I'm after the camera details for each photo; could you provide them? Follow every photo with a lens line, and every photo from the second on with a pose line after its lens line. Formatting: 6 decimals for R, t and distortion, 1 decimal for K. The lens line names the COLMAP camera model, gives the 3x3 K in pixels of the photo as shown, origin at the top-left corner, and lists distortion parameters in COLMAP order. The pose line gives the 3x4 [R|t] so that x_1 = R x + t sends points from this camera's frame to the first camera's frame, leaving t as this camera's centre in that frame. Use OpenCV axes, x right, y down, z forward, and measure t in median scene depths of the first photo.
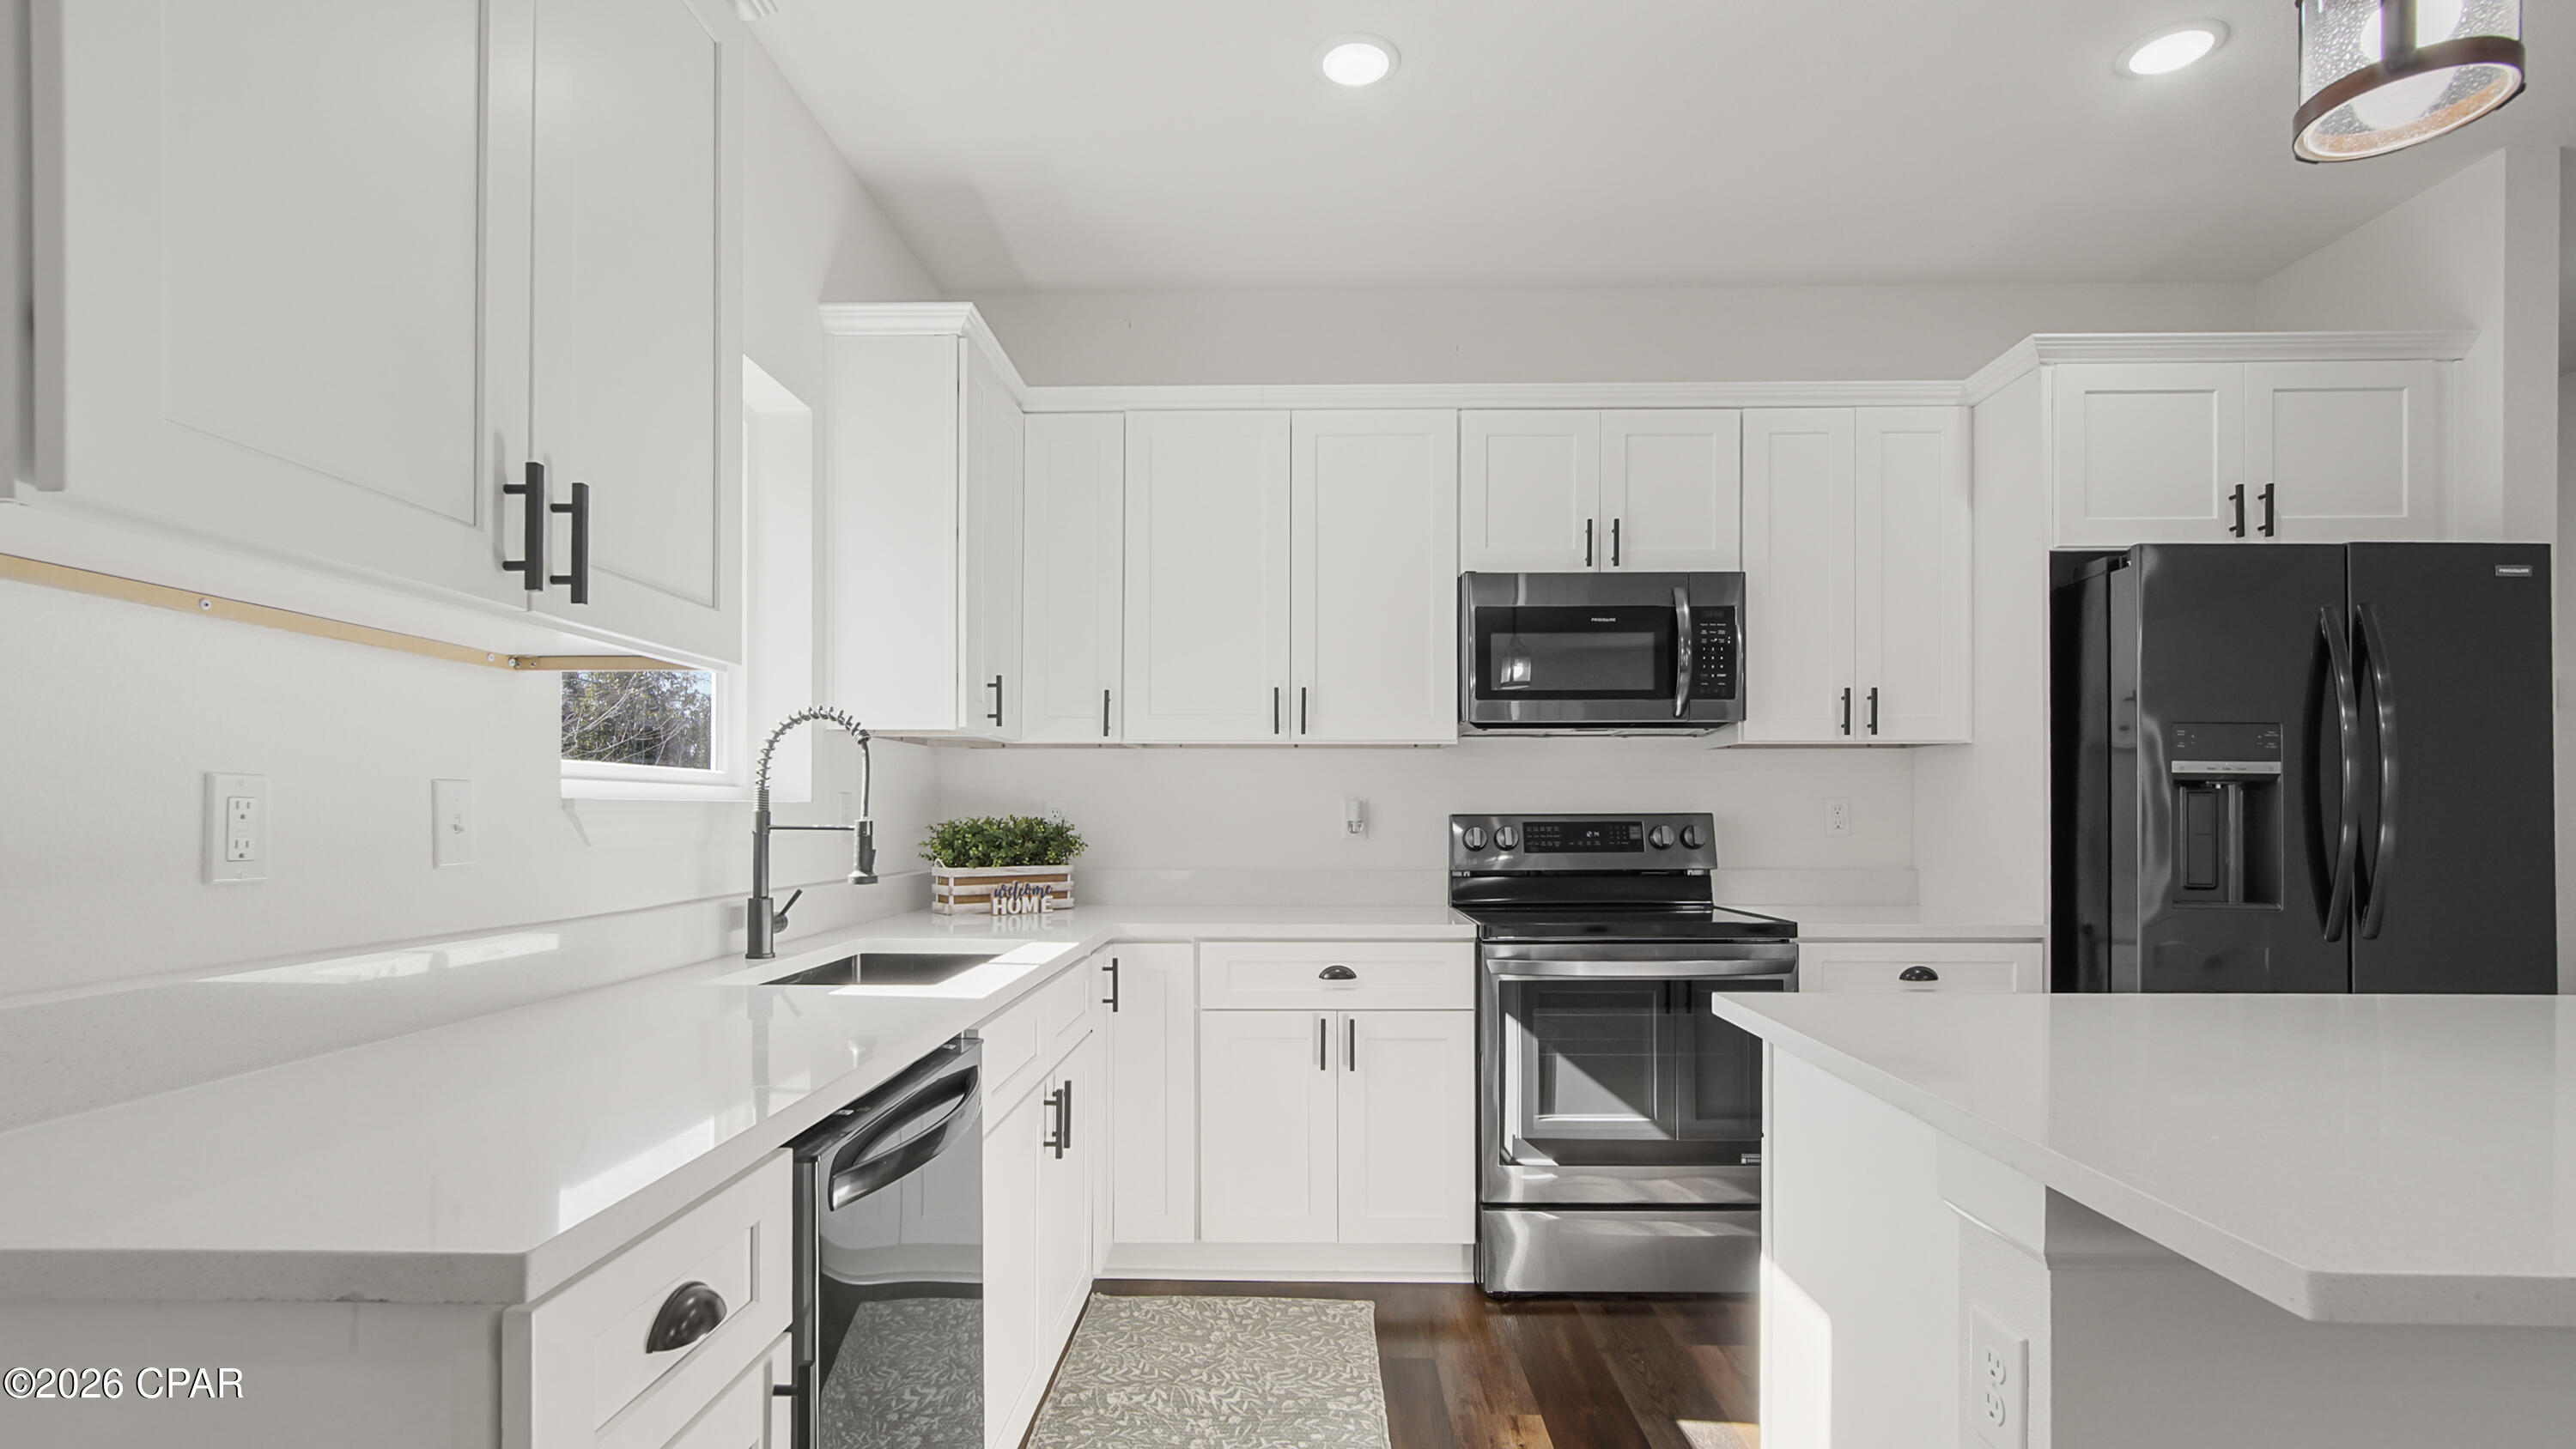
lens RADIAL K [[1177.0, 0, 1280.0], [0, 1177.0, 816.2], [0, 0, 1]] dist [-0.004609, -0.000097]
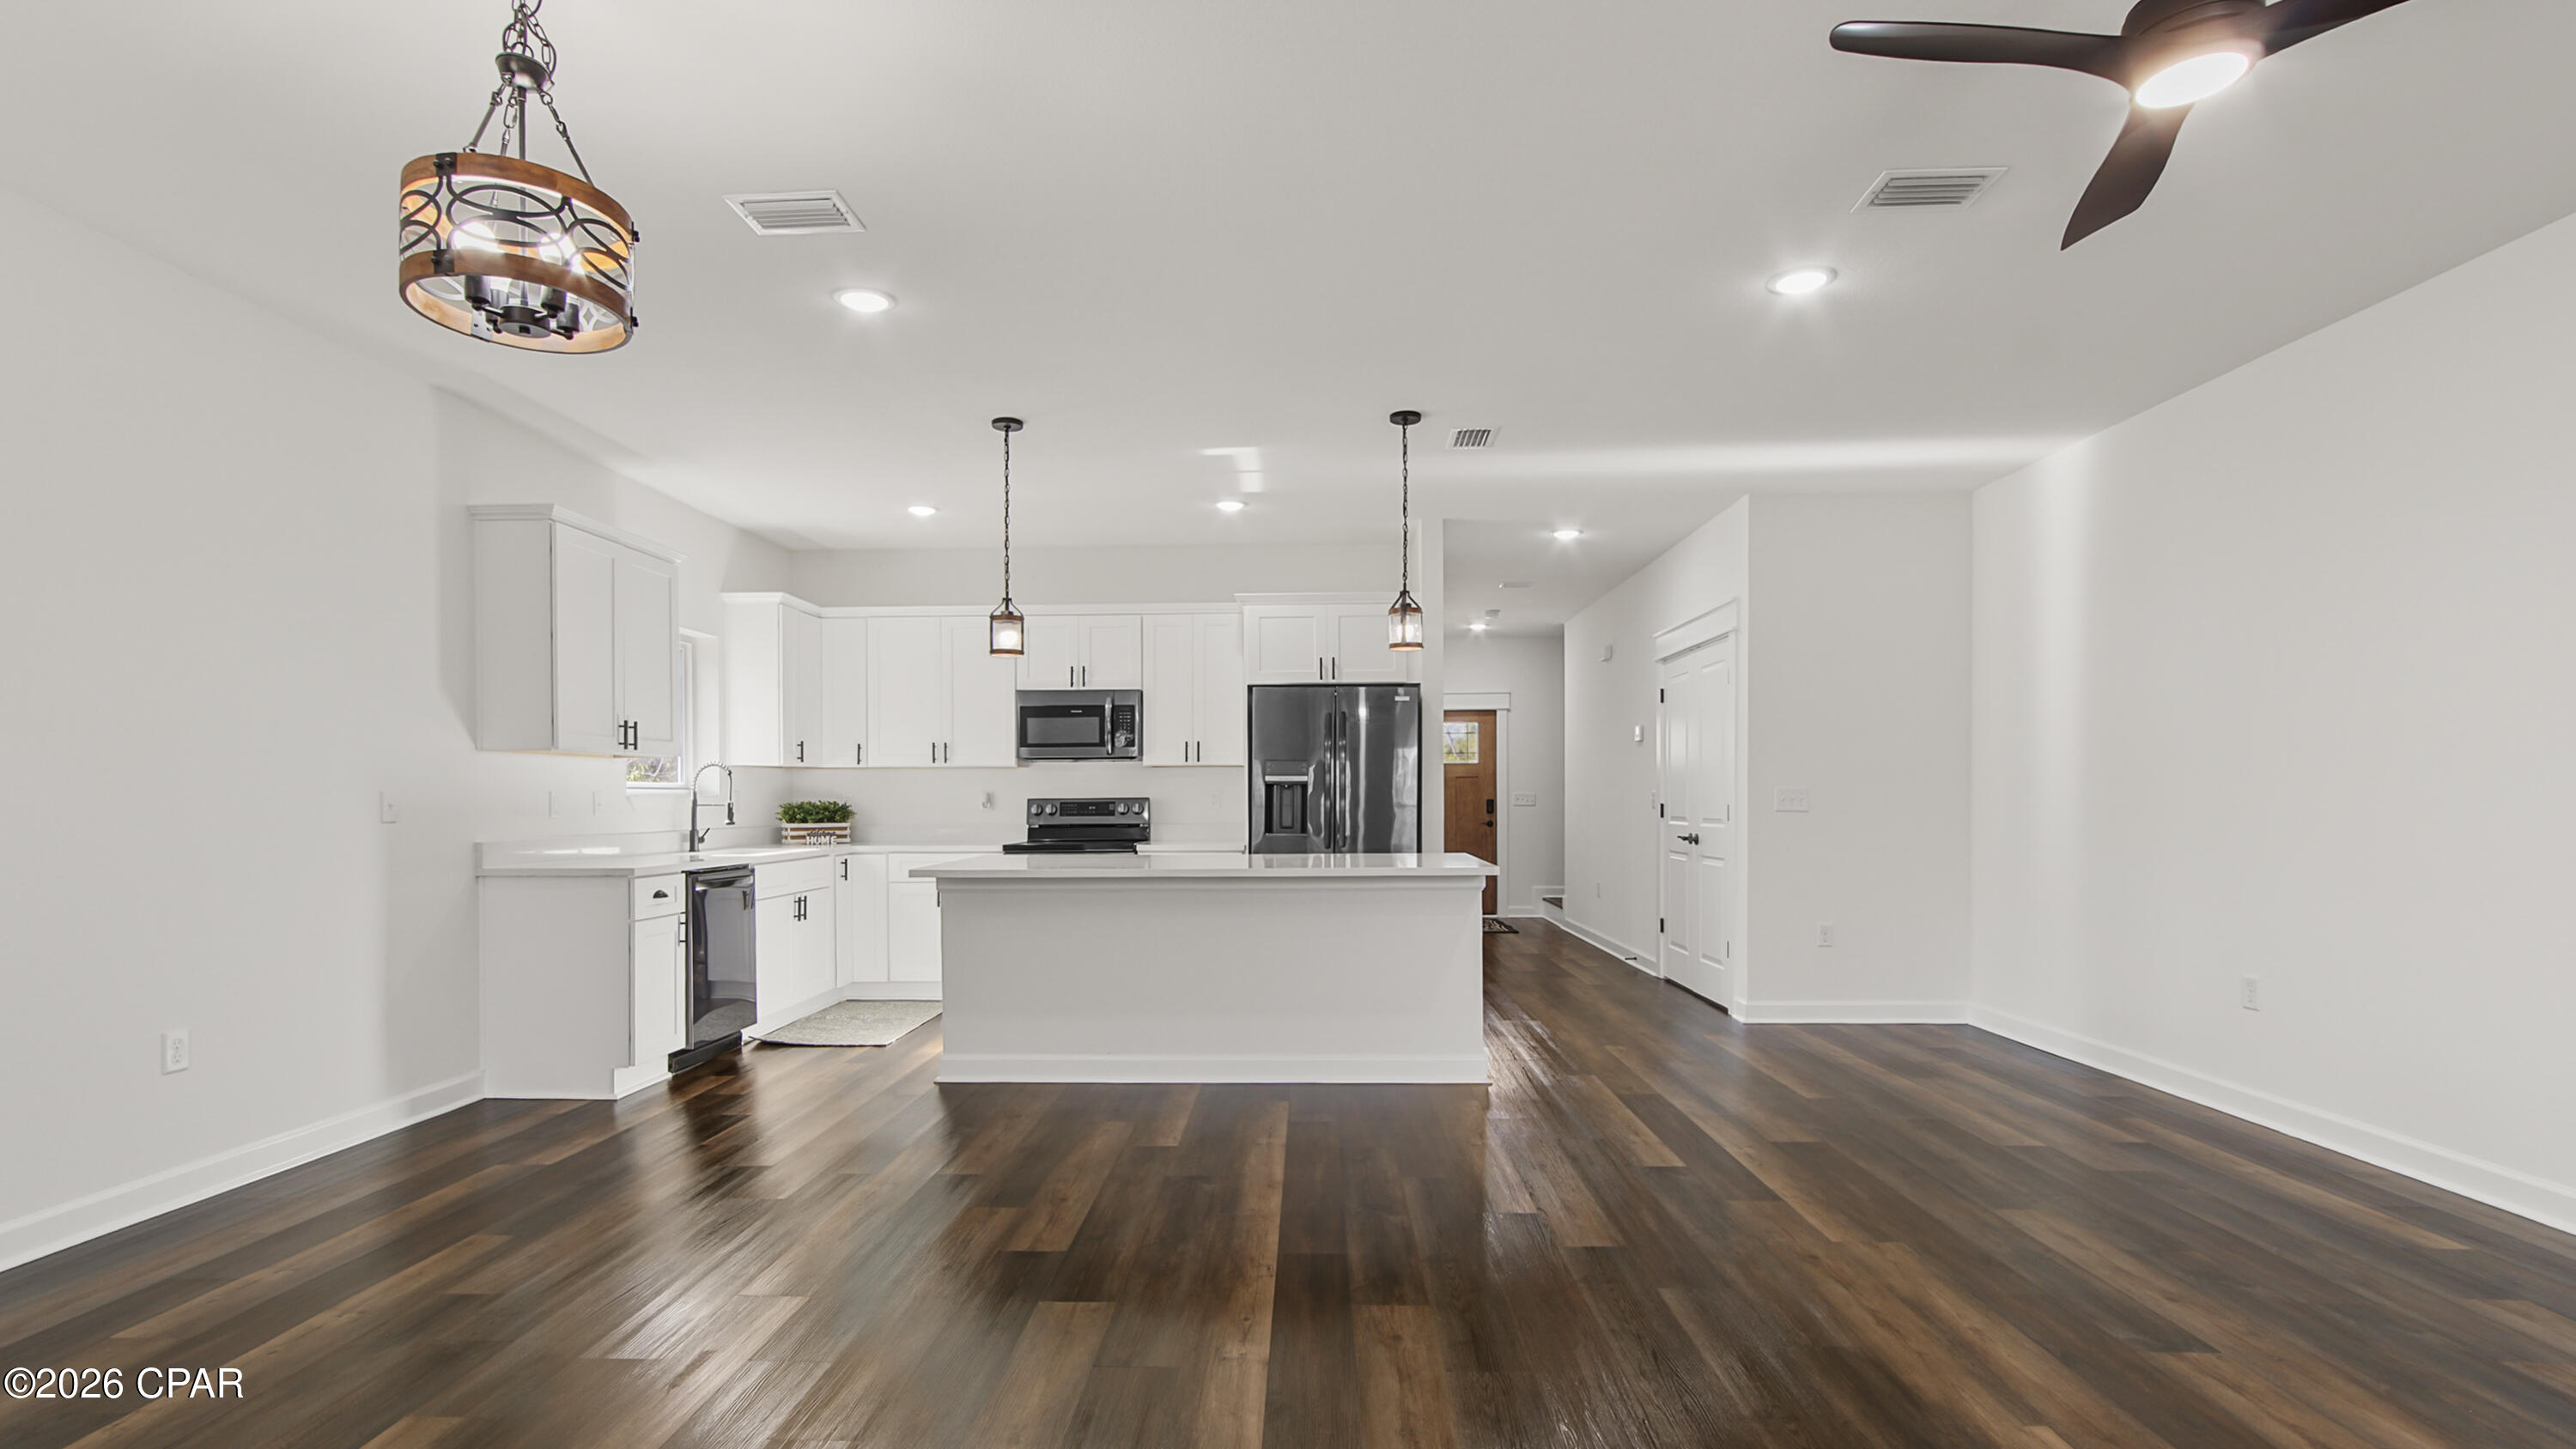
lens RADIAL K [[1177.0, 0, 1273.3], [0, 1177.0, 809.2], [0, 0, 1]] dist [-0.004609, -0.000097]
pose [[0.999923, -0.004890, -0.011366, 0.672041], [0.005001, 0.999940, 0.009754, -0.000976], [0.011317, -0.009810, 0.999888, -1.236348]]
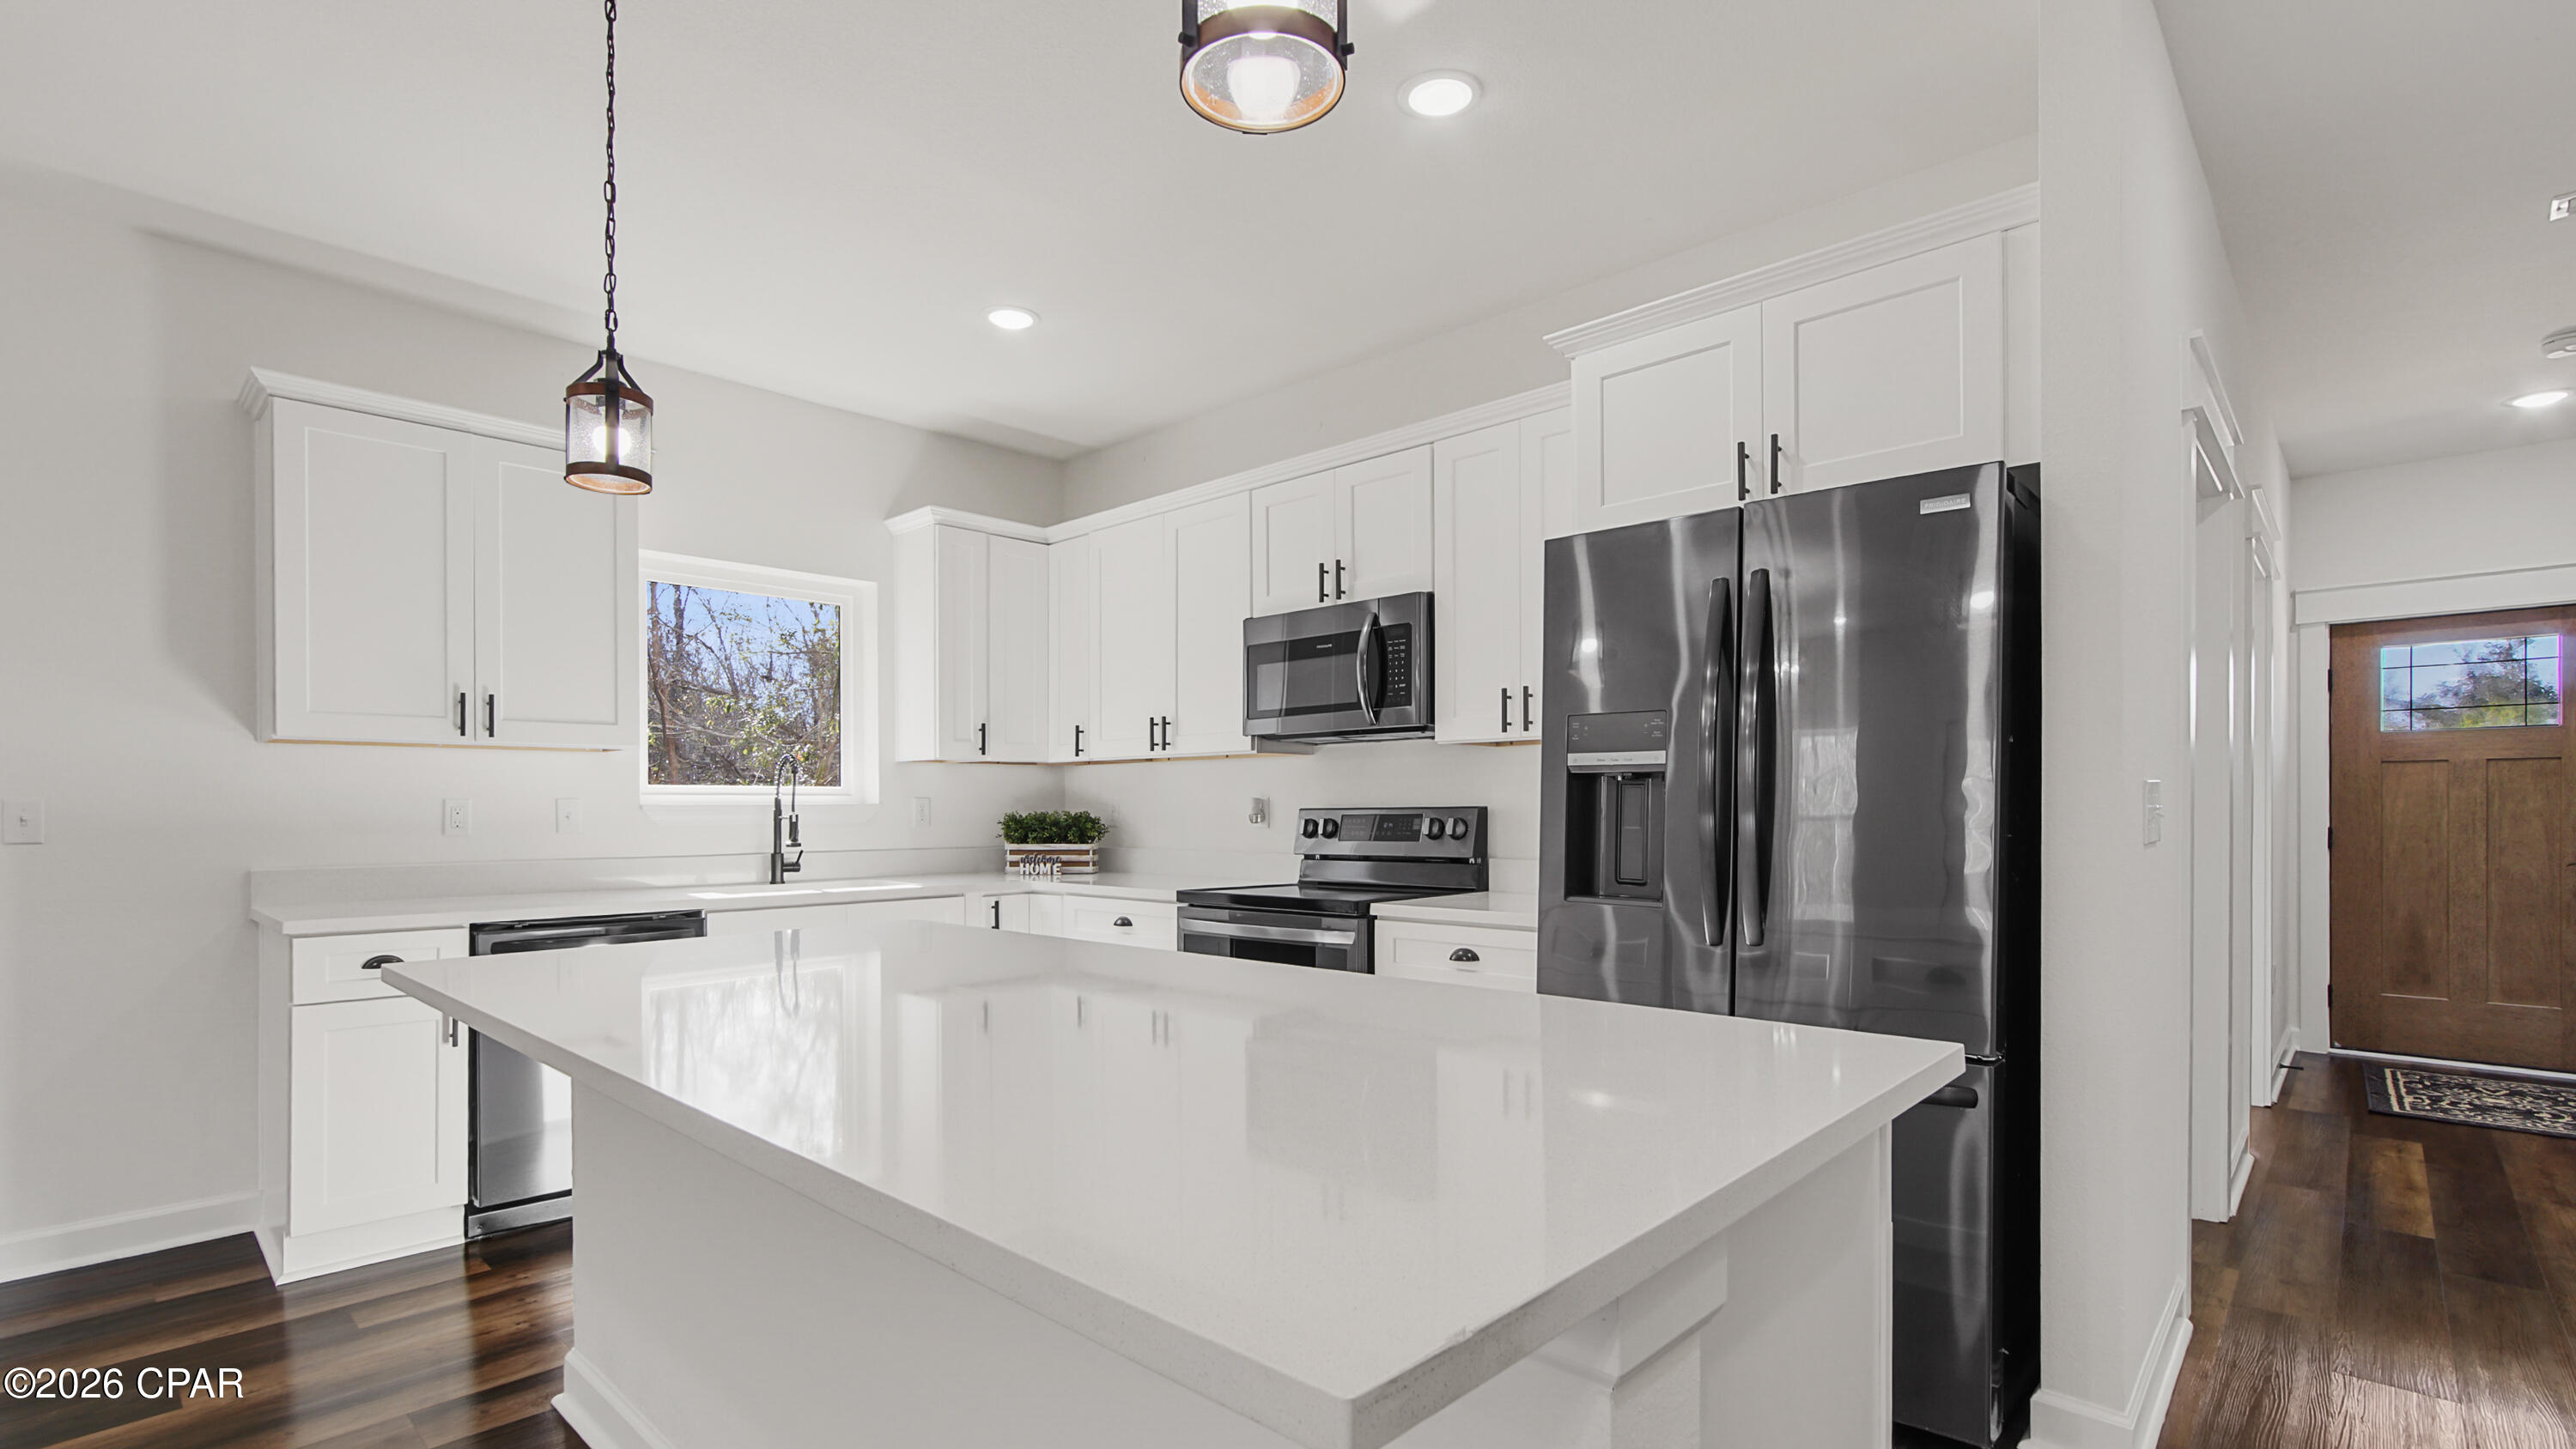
lens RADIAL K [[1177.0, 0, 1277.0], [0, 1177.0, 806.2], [0, 0, 1]] dist [-0.004609, -0.000097]
pose [[0.740479, -0.004961, -0.672061, 1.043767], [0.004769, 0.999986, -0.002127, -0.001292], [0.672063, -0.001630, 0.740492, 0.076470]]
